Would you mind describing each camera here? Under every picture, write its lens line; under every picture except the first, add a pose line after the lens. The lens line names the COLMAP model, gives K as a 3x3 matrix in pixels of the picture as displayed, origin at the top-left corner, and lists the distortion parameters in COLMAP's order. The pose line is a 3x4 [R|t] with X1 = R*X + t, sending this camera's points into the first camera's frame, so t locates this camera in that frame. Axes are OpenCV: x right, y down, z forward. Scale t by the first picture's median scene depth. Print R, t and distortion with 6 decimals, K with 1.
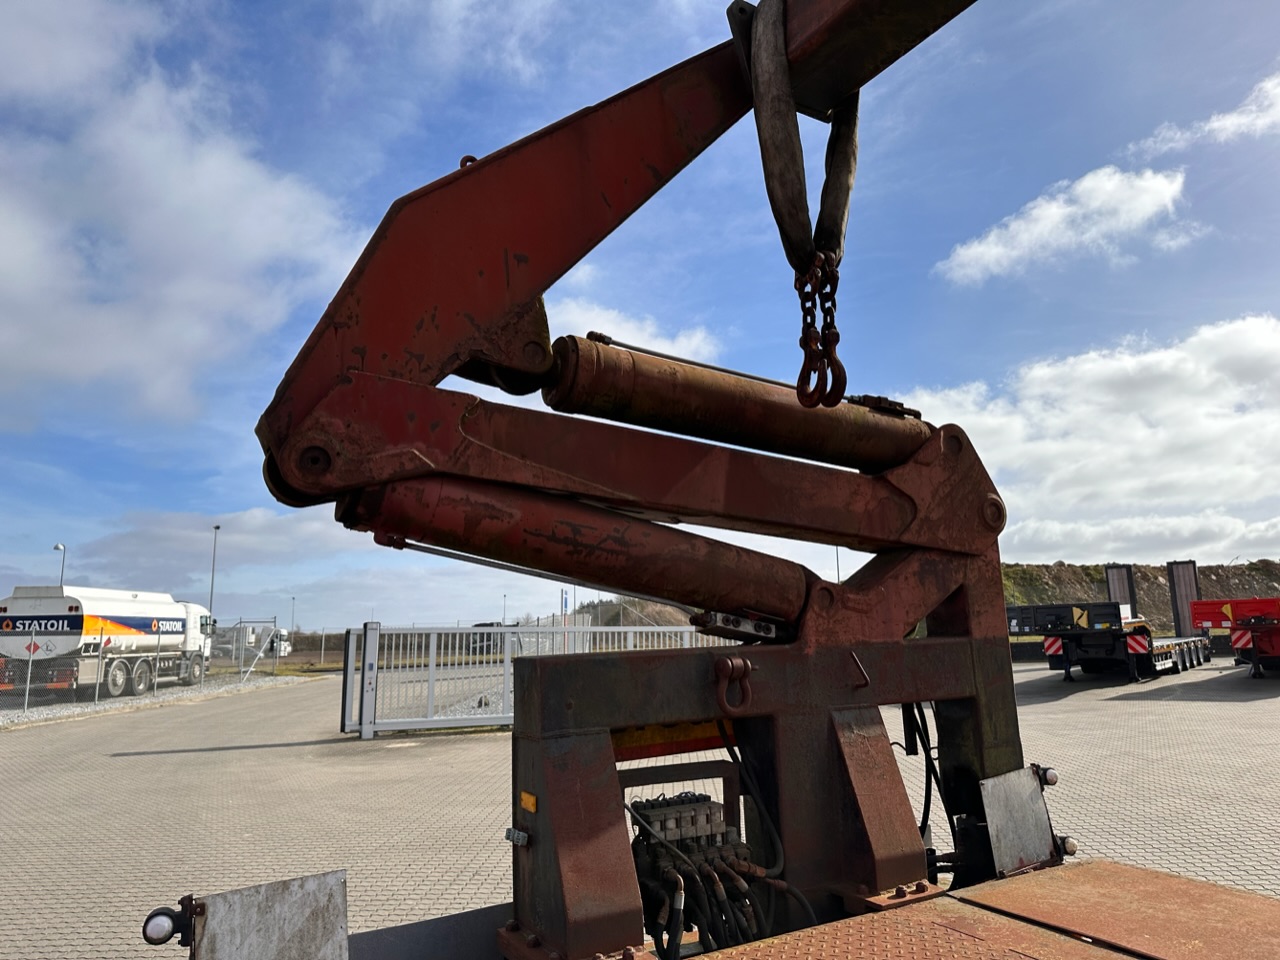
lens RADIAL K [[899.3, 0, 635.7], [0, 899.3, 469.0], [0, 0, 1]] dist [0.065502, -0.077698]
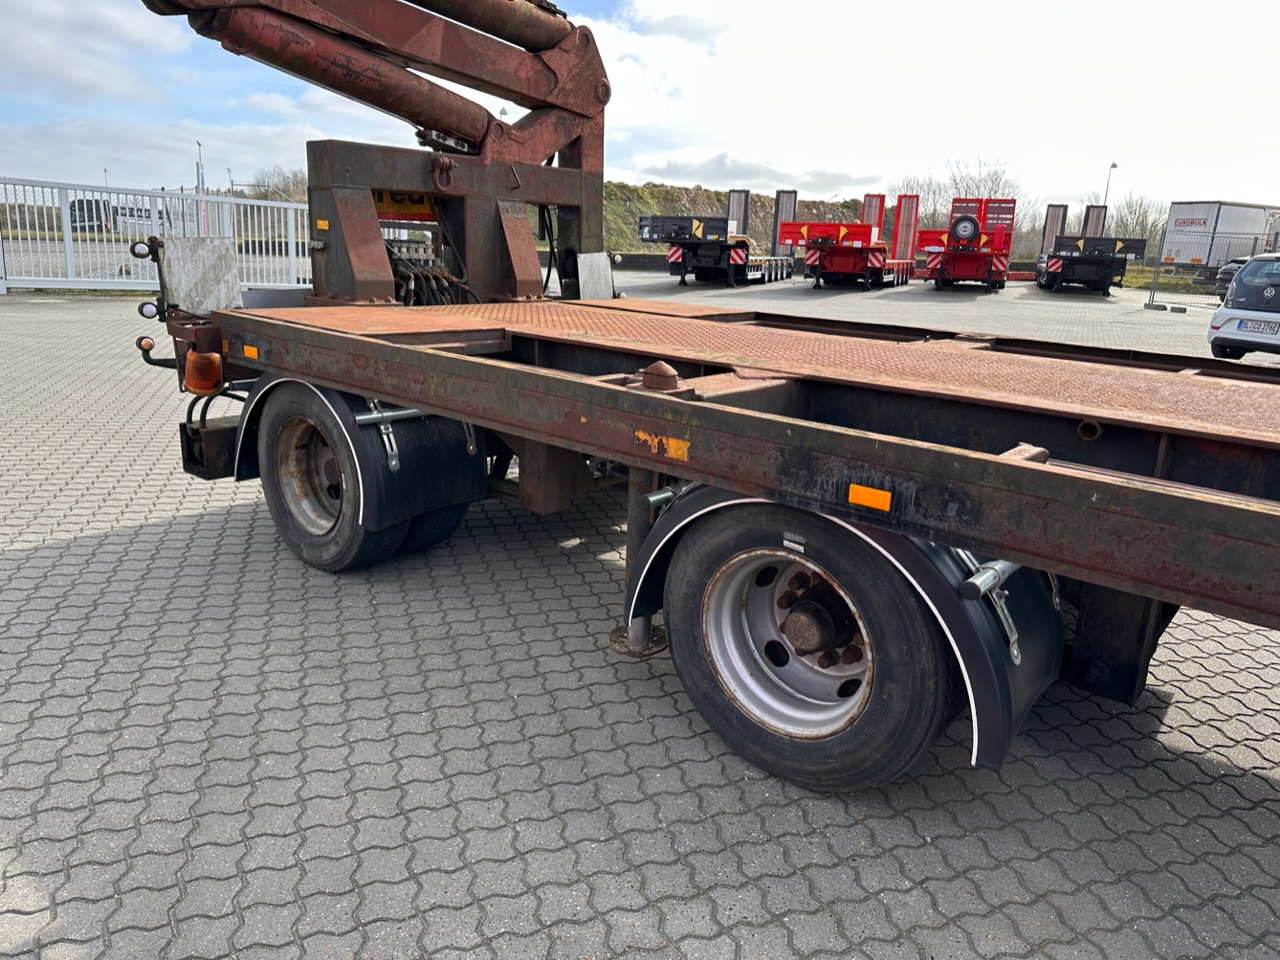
lens RADIAL K [[899.3, 0, 645.4], [0, 899.3, 471.2], [0, 0, 1]] dist [0.065502, -0.077698]
pose [[0.927012, -0.023623, 0.374288, -0.160059], [-0.133140, 0.912277, 0.387330, 0.030047], [-0.350604, -0.408892, 0.842546, -0.676968]]
